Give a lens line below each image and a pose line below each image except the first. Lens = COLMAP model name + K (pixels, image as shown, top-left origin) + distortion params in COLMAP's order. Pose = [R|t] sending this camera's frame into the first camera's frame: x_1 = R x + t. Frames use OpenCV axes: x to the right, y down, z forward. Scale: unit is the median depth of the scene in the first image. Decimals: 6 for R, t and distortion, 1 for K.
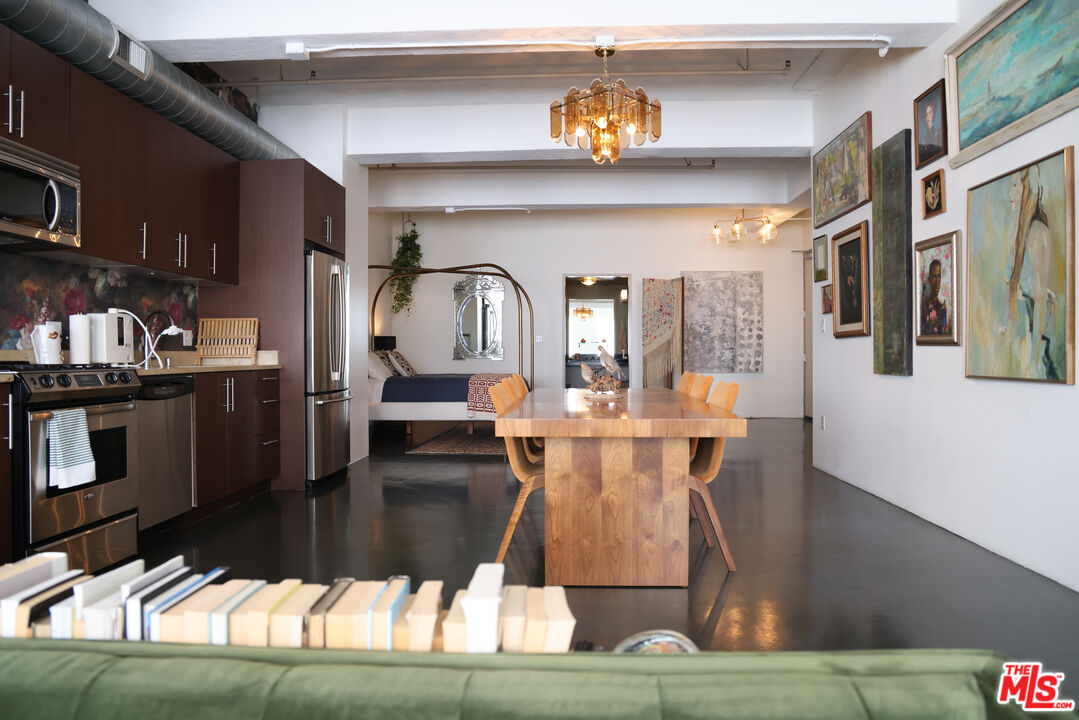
lens RADIAL K [[734.1, 0, 540.7], [0, 734.1, 351.7], [0, 0, 1]] dist [-0.088316, 0.053169]
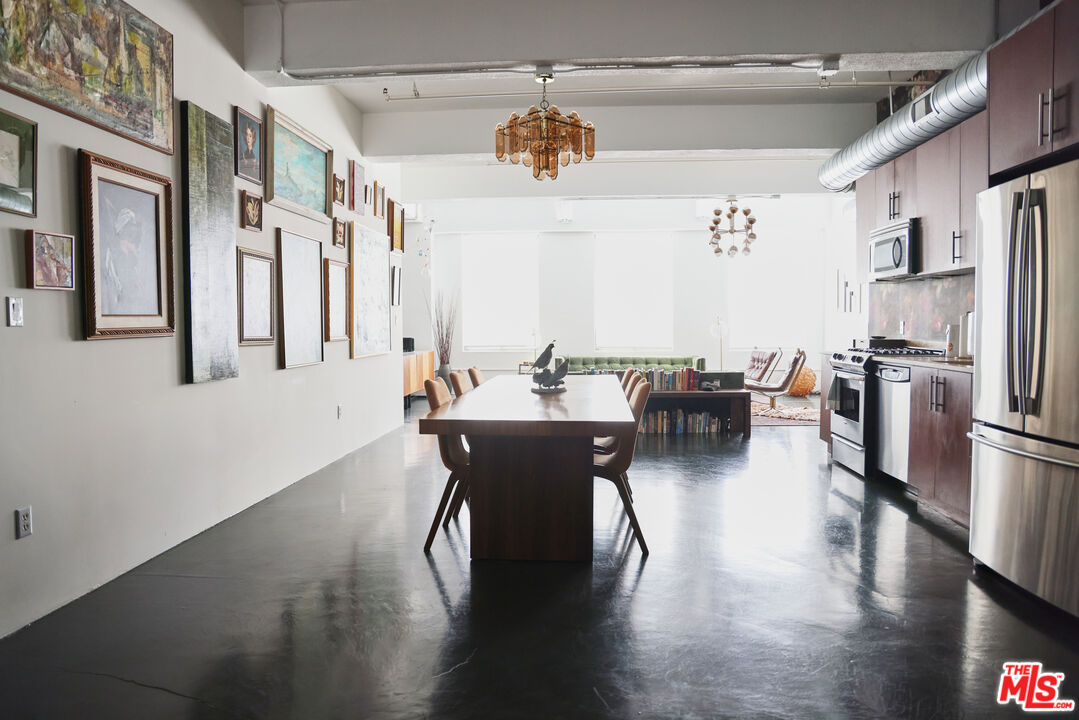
lens RADIAL K [[734.1, 0, 548.6], [0, 734.1, 346.8], [0, 0, 1]] dist [-0.088316, 0.053169]
pose [[-0.999898, 0.007664, 0.012043, 0.070961], [0.007988, 0.999601, 0.027107, -0.033605], [-0.011830, 0.027200, -0.999560, 2.110849]]
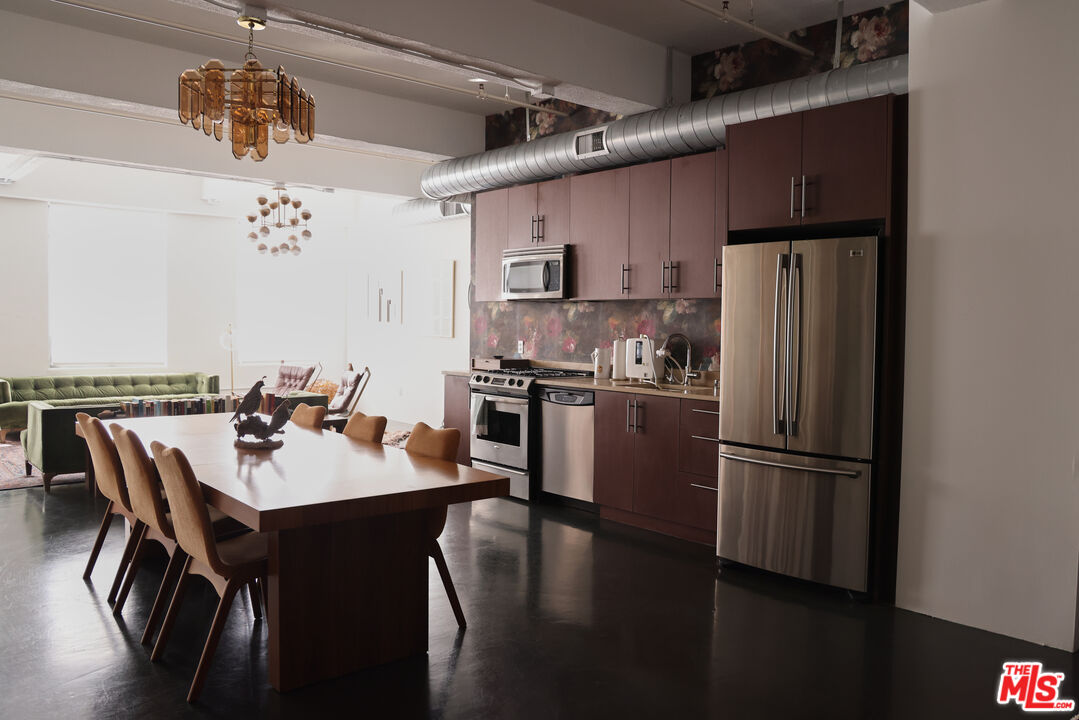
lens RADIAL K [[816.9, 0, 625.0], [0, 816.9, 356.5], [0, 0, 1]] dist [-0.100113, 0.065359]
pose [[-0.672129, 0.021879, -0.740111, 0.474023], [-0.010657, 0.999174, 0.039215, -0.076287], [0.740357, 0.034245, -0.671341, 1.917993]]
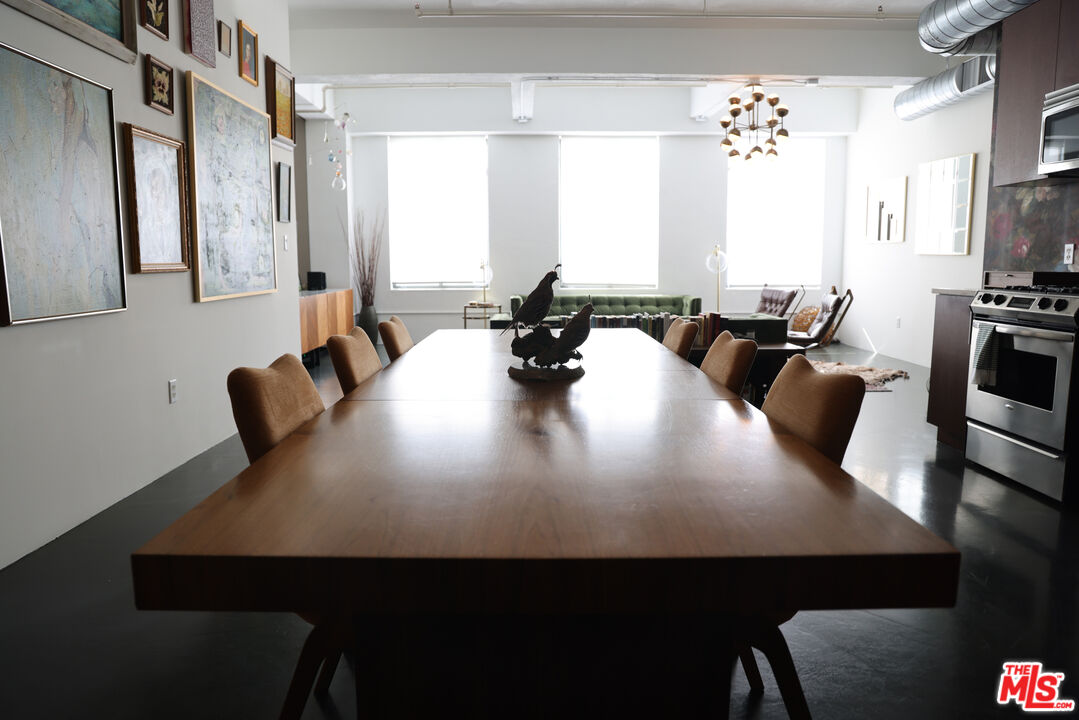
lens RADIAL K [[734.1, 0, 547.6], [0, 734.1, 357.8], [0, 0, 1]] dist [-0.088316, 0.053169]
pose [[-0.997630, 0.014456, -0.067274, 0.118432], [0.005843, 0.991948, 0.126511, -0.013320], [0.068561, 0.125818, -0.989681, 1.519144]]
